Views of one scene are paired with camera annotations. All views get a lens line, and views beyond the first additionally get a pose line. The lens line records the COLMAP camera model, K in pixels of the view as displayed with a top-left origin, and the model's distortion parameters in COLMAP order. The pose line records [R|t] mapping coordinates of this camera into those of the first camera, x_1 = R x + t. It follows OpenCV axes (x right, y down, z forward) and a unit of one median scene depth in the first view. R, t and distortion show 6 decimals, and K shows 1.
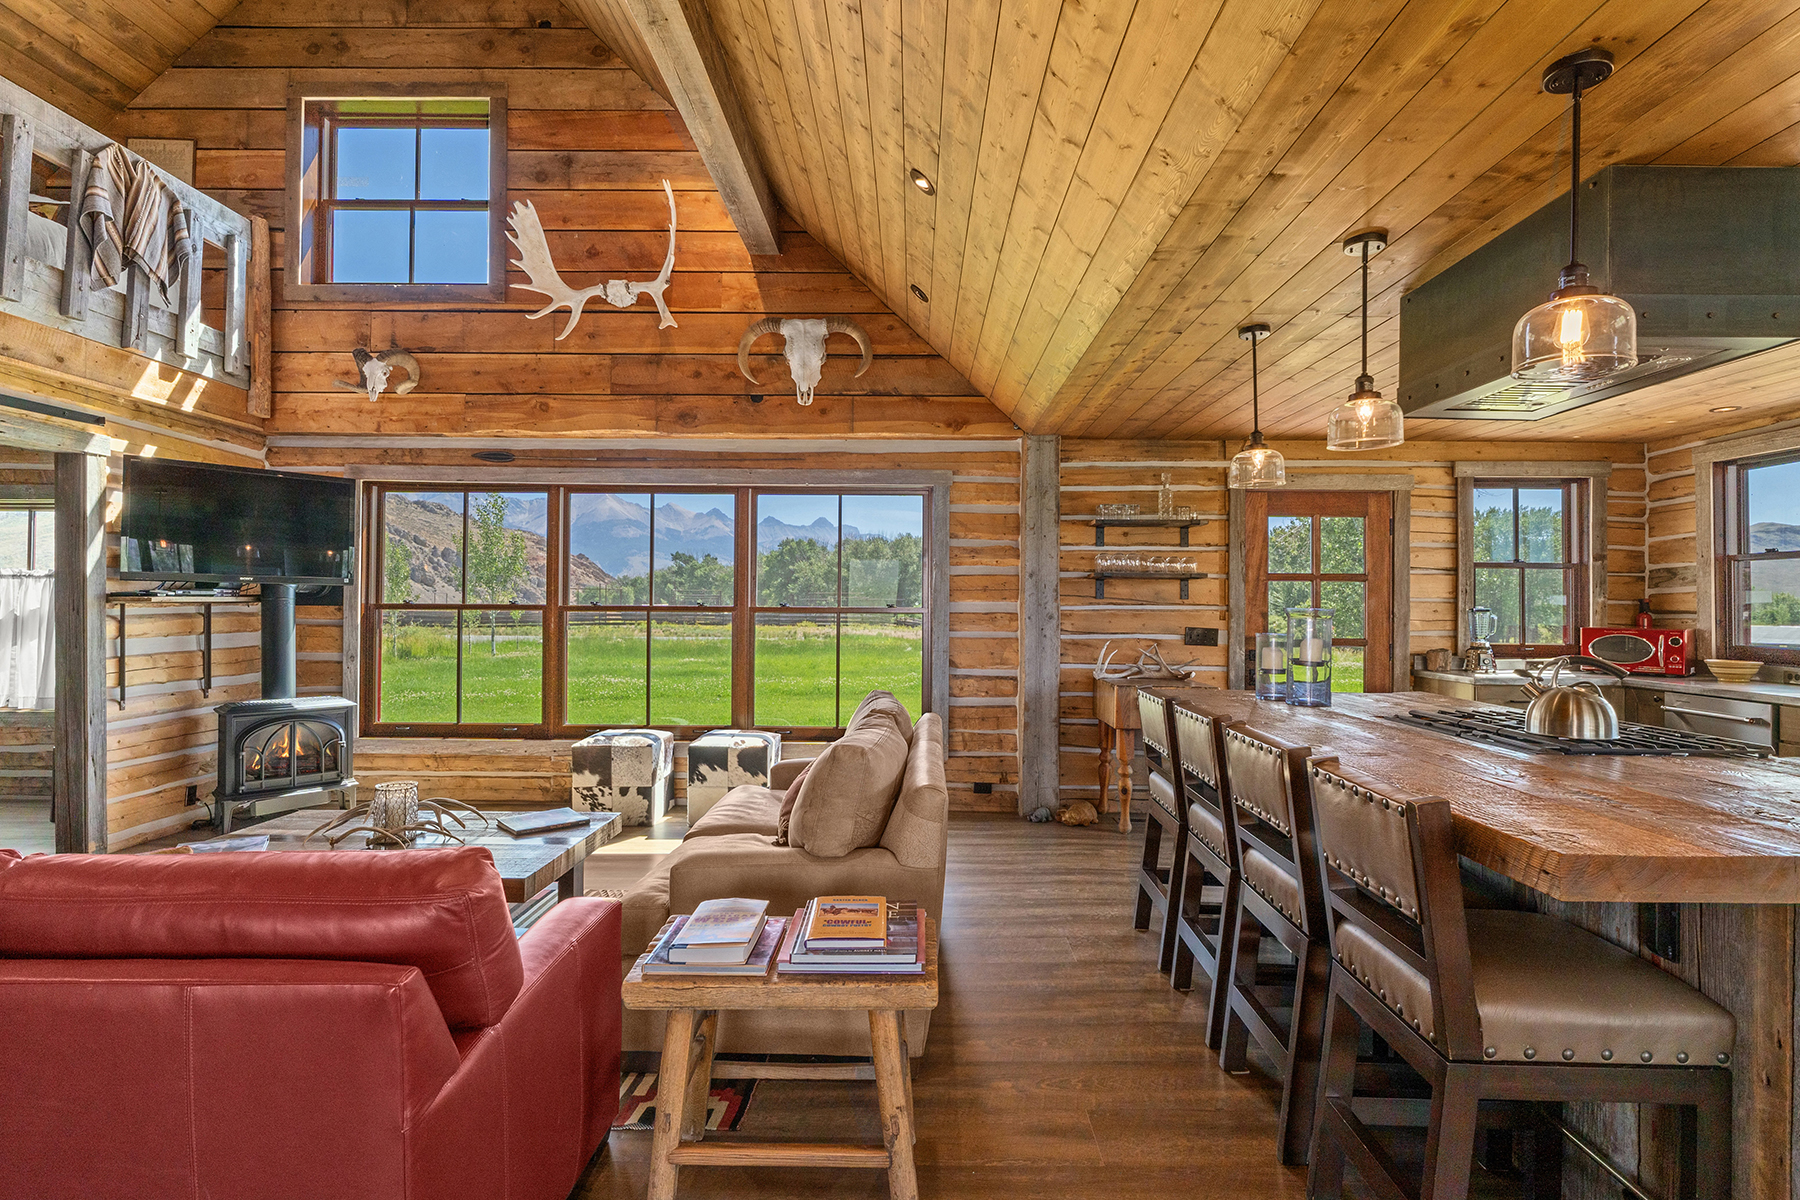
lens RADIAL K [[892.2, 0, 902.9], [0, 892.2, 598.9], [0, 0, 1]] dist [-0.001495, -0.001253]
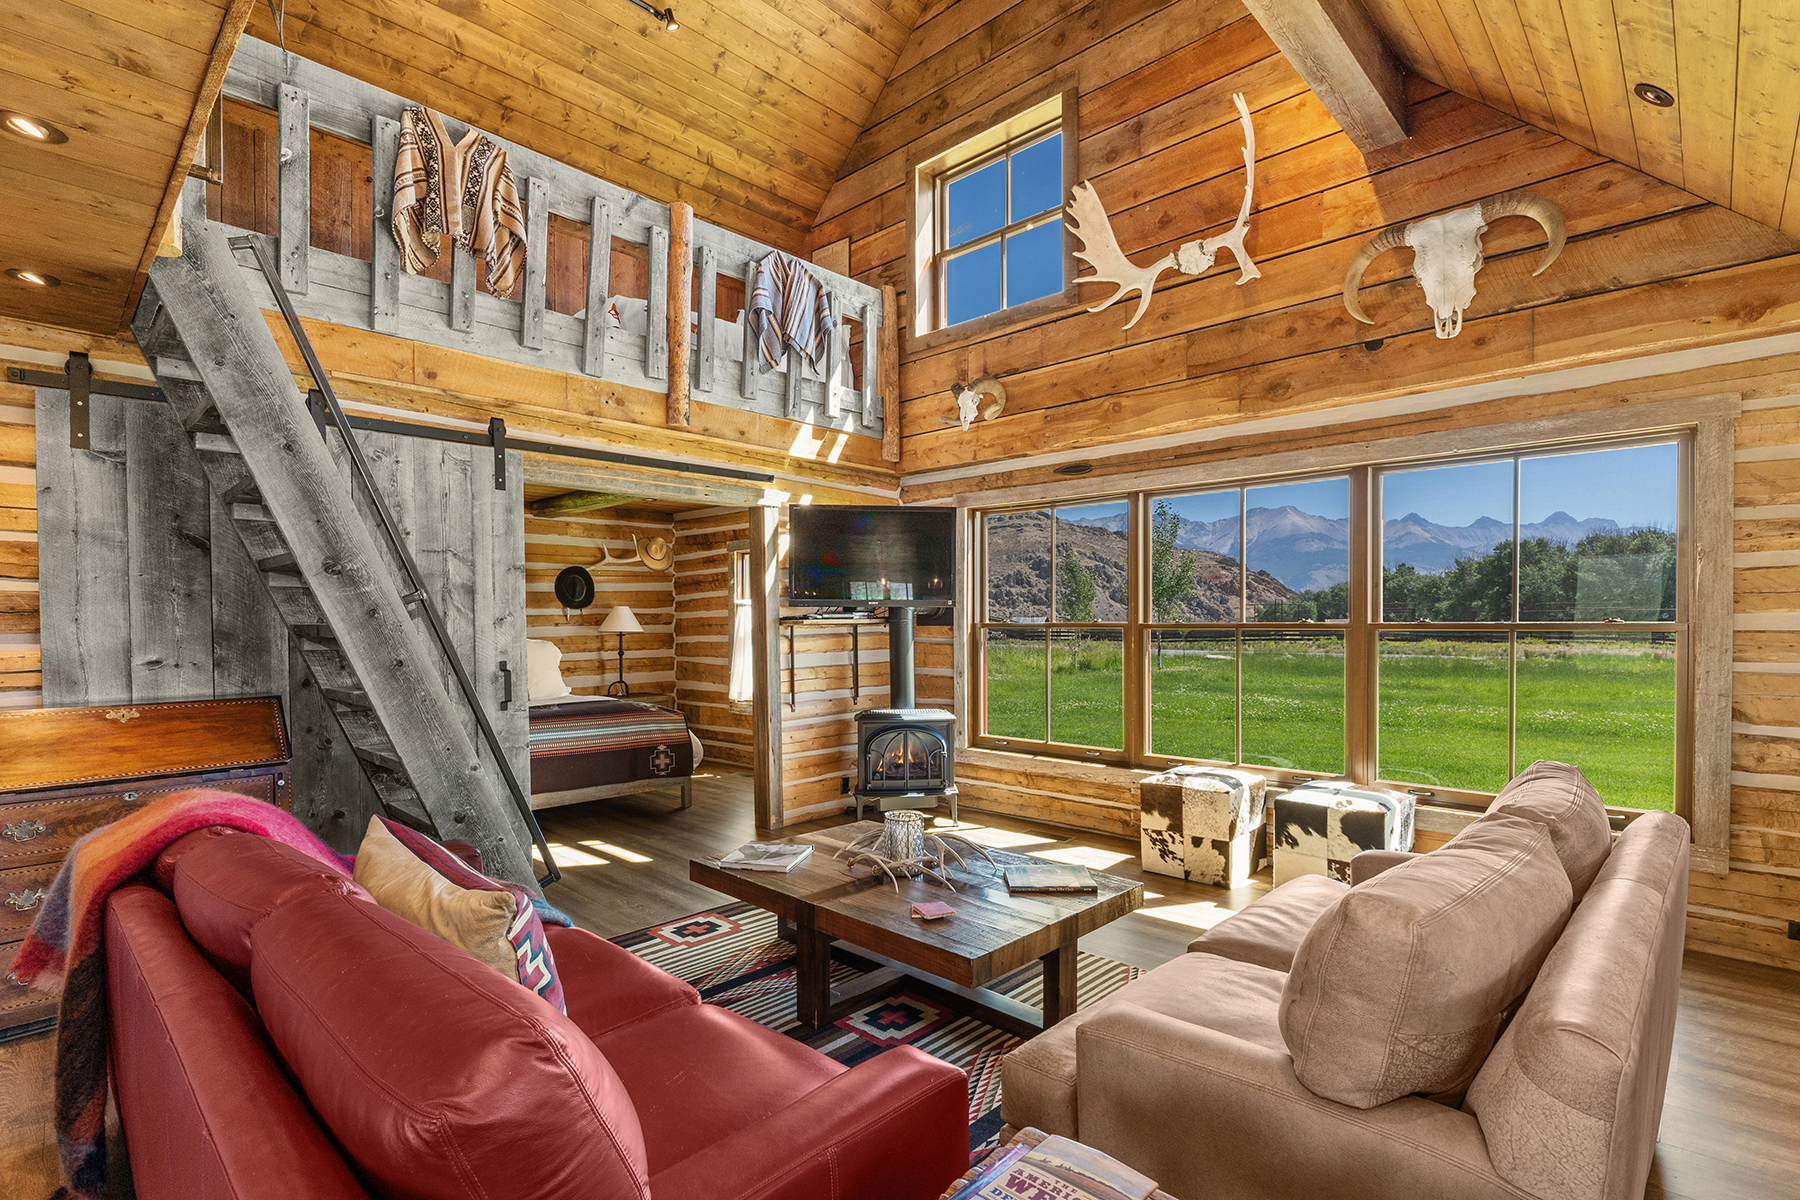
lens RADIAL K [[849.9, 0, 899.5], [0, 849.9, 636.1], [0, 0, 1]] dist [-0.008211, 0.001425]
pose [[0.729627, 0.001830, -0.683843, 0.034393], [0.015136, 0.999708, 0.018825, -0.000232], [0.683678, -0.024086, 0.729386, 0.222551]]
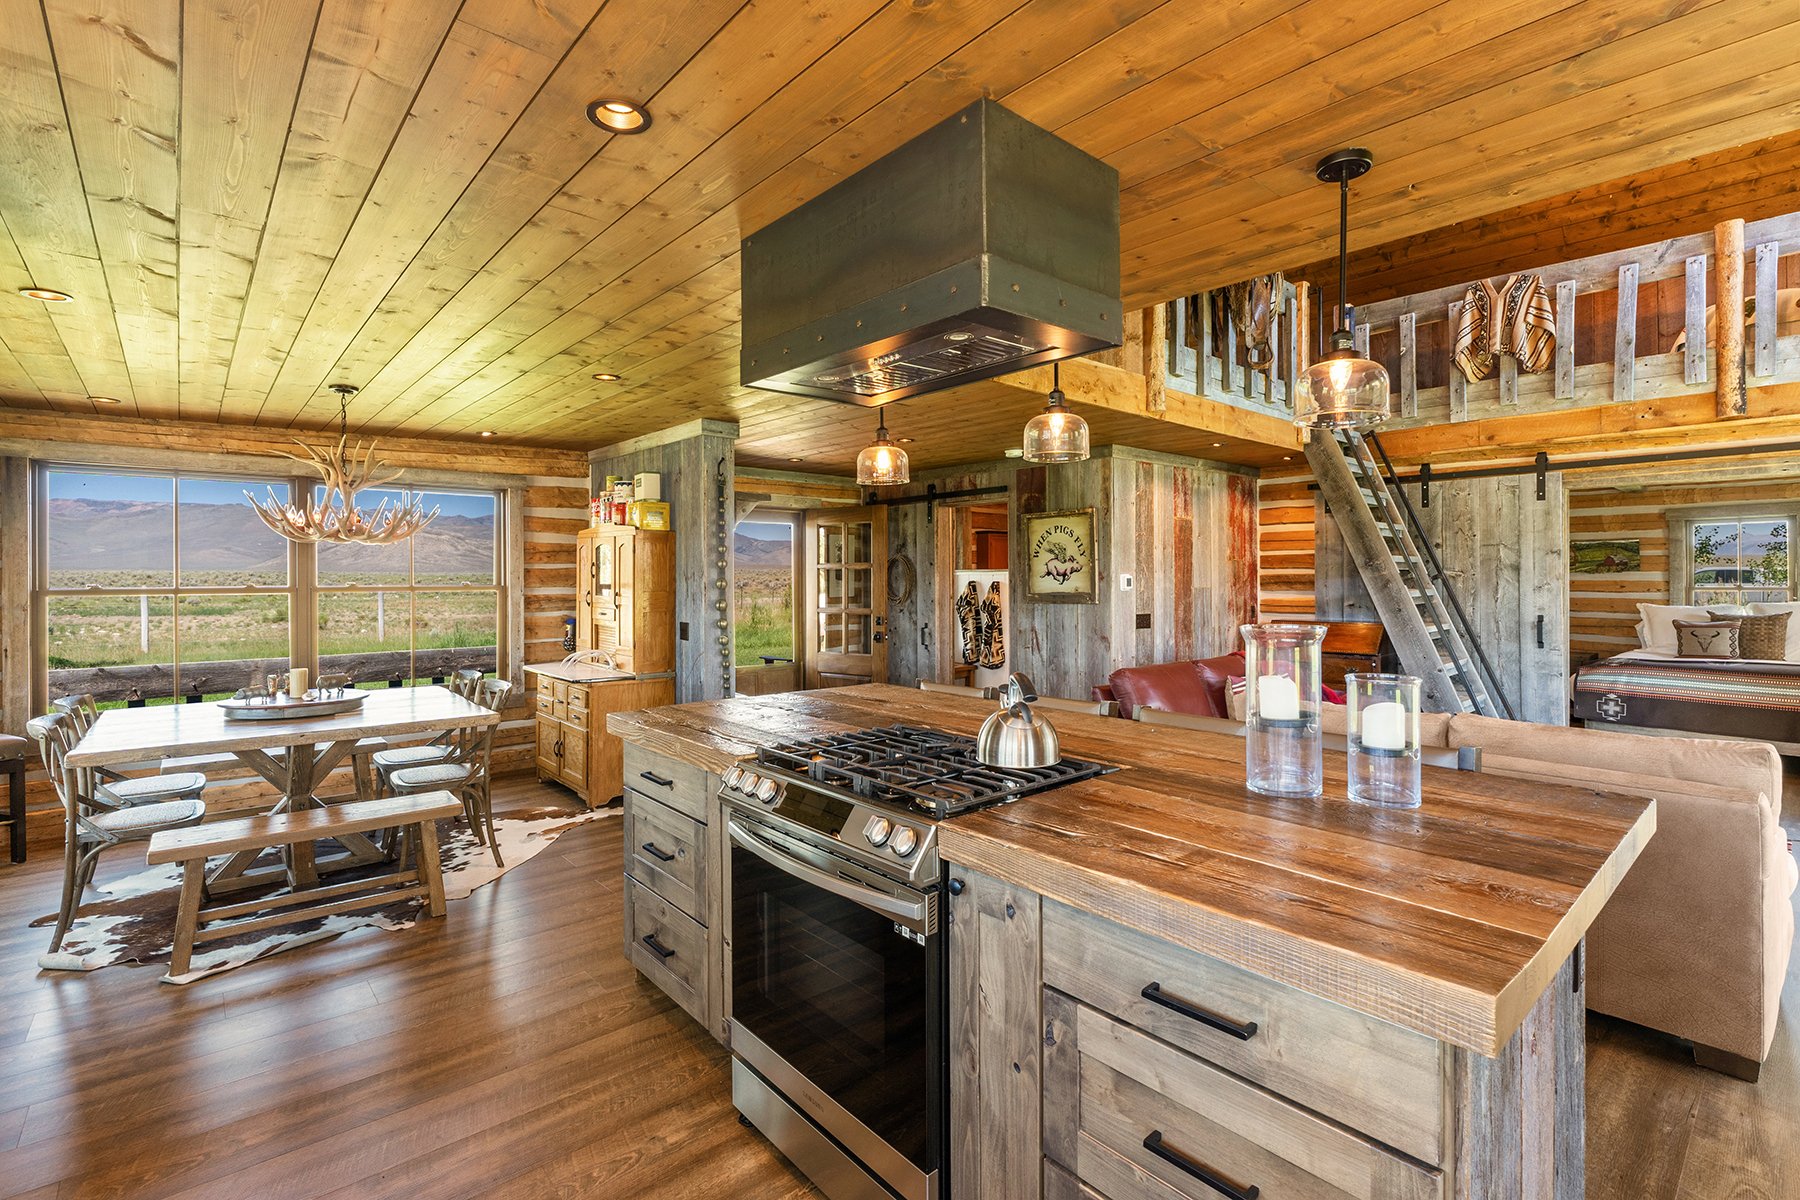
lens RADIAL K [[849.9, 0, 905.0], [0, 849.9, 583.9], [0, 0, 1]] dist [-0.008211, 0.001425]
pose [[-0.744418, 0.001987, -0.667711, 0.717313], [0.002471, 0.999997, 0.000221, -0.014735], [0.667709, -0.001485, -0.744421, 0.884040]]
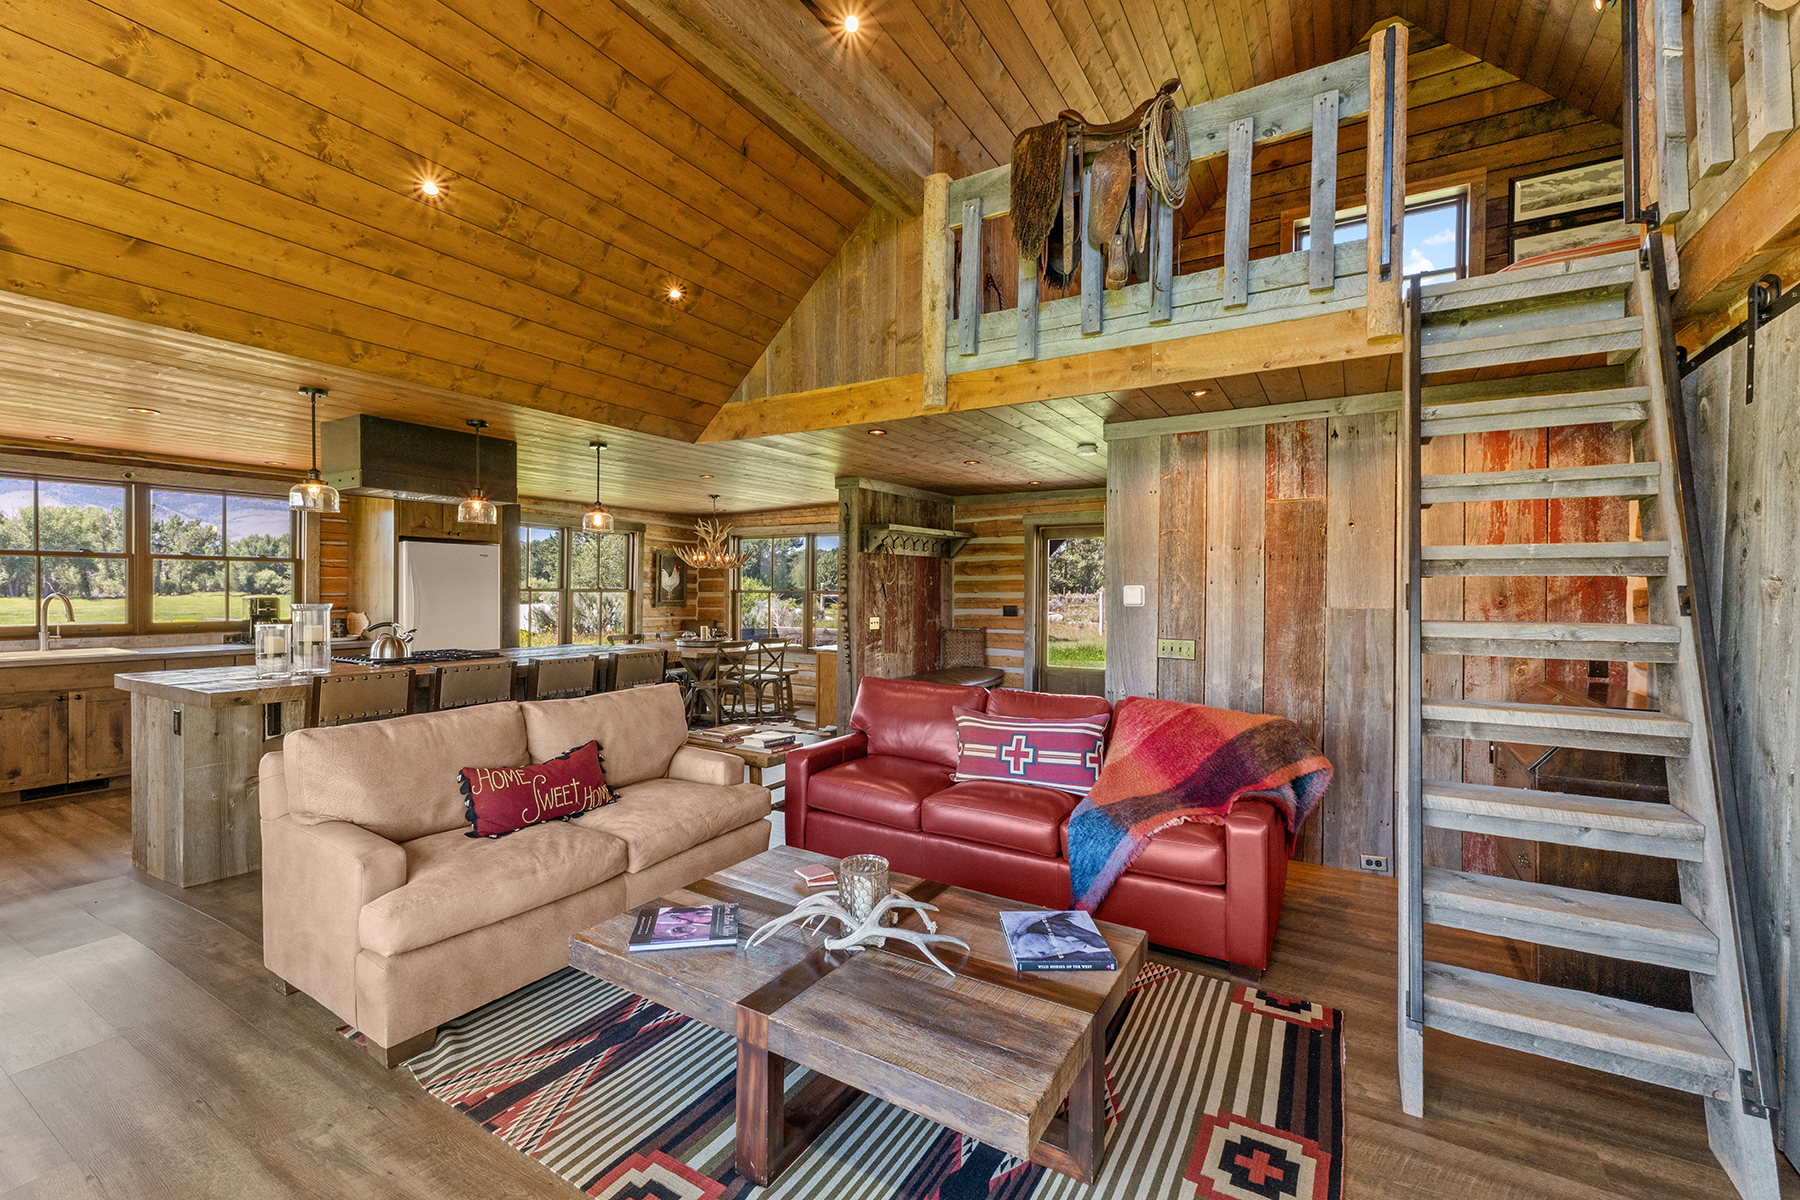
lens RADIAL K [[744.6, 0, 894.4], [0, 744.6, 592.0], [0, 0, 1]] dist [0.001270, 0.000064]
pose [[-0.858075, -0.015545, 0.513289, -0.630514], [-0.016232, 0.999863, 0.003146, -0.018830], [-0.513267, -0.005633, -0.858210, 1.049026]]
